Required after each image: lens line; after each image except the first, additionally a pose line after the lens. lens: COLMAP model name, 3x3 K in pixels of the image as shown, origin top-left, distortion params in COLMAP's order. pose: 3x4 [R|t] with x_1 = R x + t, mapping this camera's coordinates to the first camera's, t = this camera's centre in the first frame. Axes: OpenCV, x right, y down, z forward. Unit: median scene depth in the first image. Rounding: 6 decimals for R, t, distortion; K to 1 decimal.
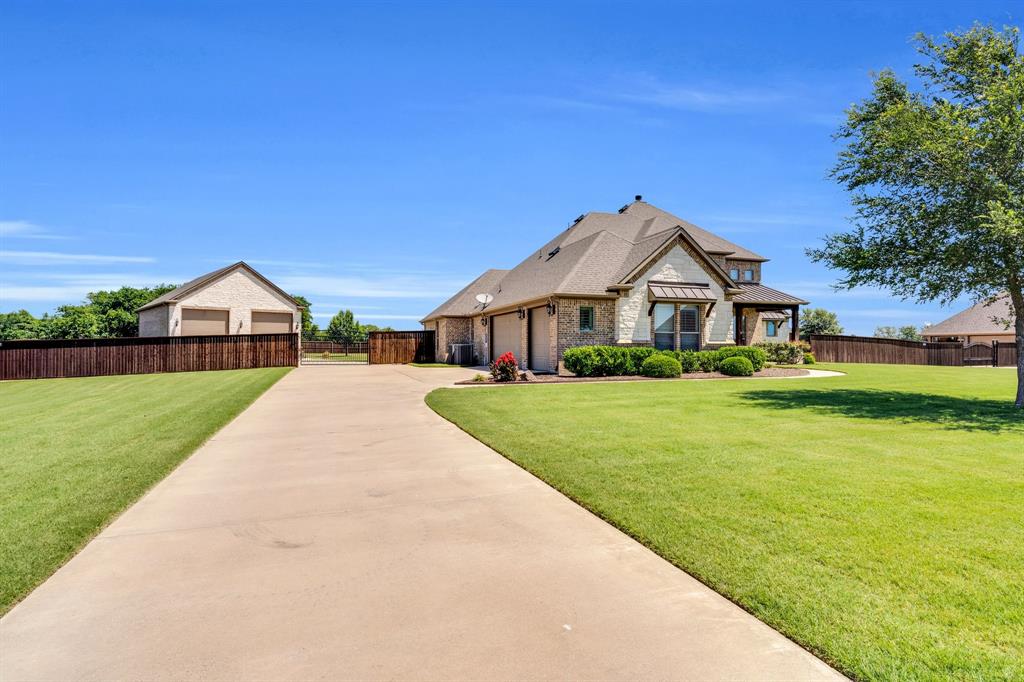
lens RADIAL K [[546.1, 0, 513.4], [0, 546.1, 345.3], [0, 0, 1]] dist [-0.000374, 0.000002]
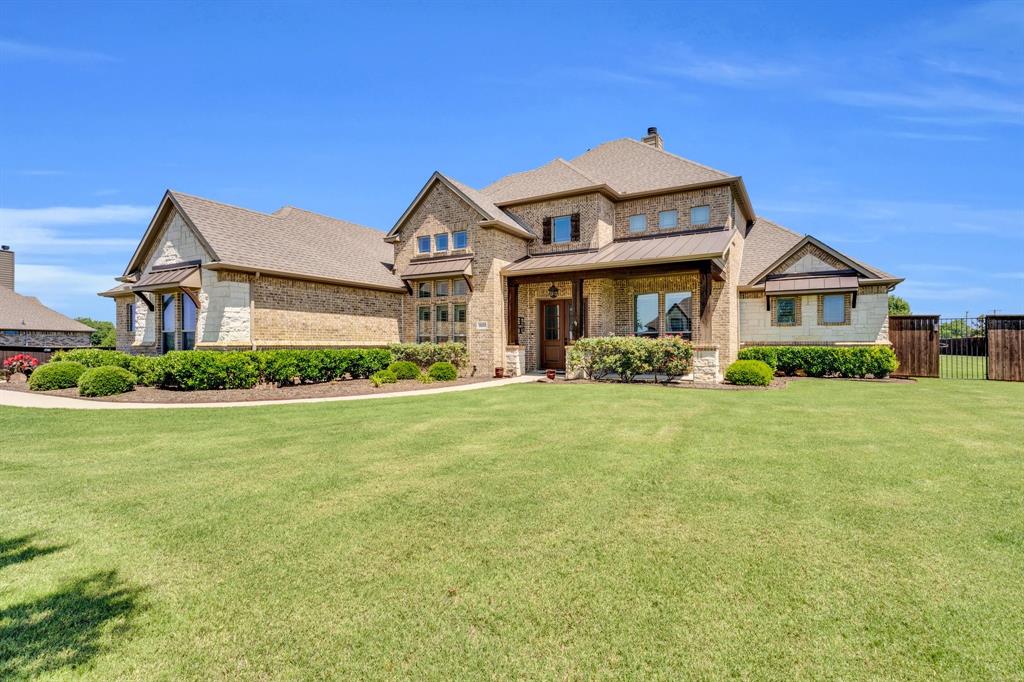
lens RADIAL K [[480.9, 0, 516.3], [0, 480.9, 345.3], [0, 0, 1]] dist [0.004193, 0.000562]
pose [[0.675872, -0.002216, -0.737015, 1.081823], [0.007490, 0.999964, 0.003862, -0.002998], [0.736981, -0.008131, 0.675865, 0.881281]]
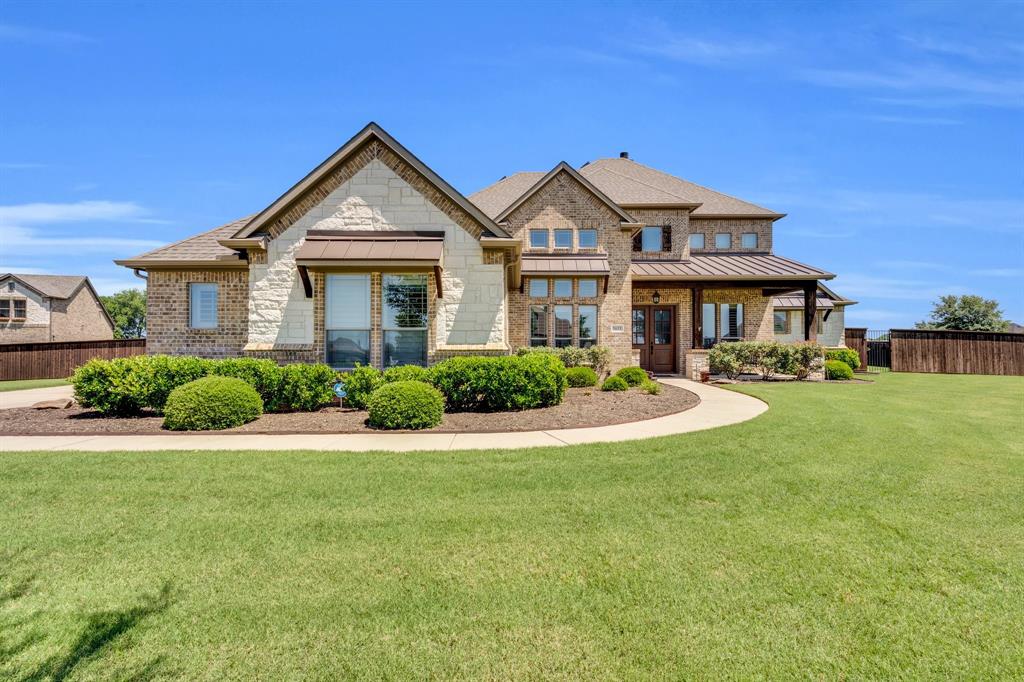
lens RADIAL K [[480.9, 0, 516.3], [0, 480.9, 345.3], [0, 0, 1]] dist [0.004193, 0.000562]
pose [[0.952565, -0.005518, -0.304286, 0.555903], [0.005379, 0.999985, -0.001295, -0.006206], [0.304288, -0.000403, 0.952580, 0.597696]]
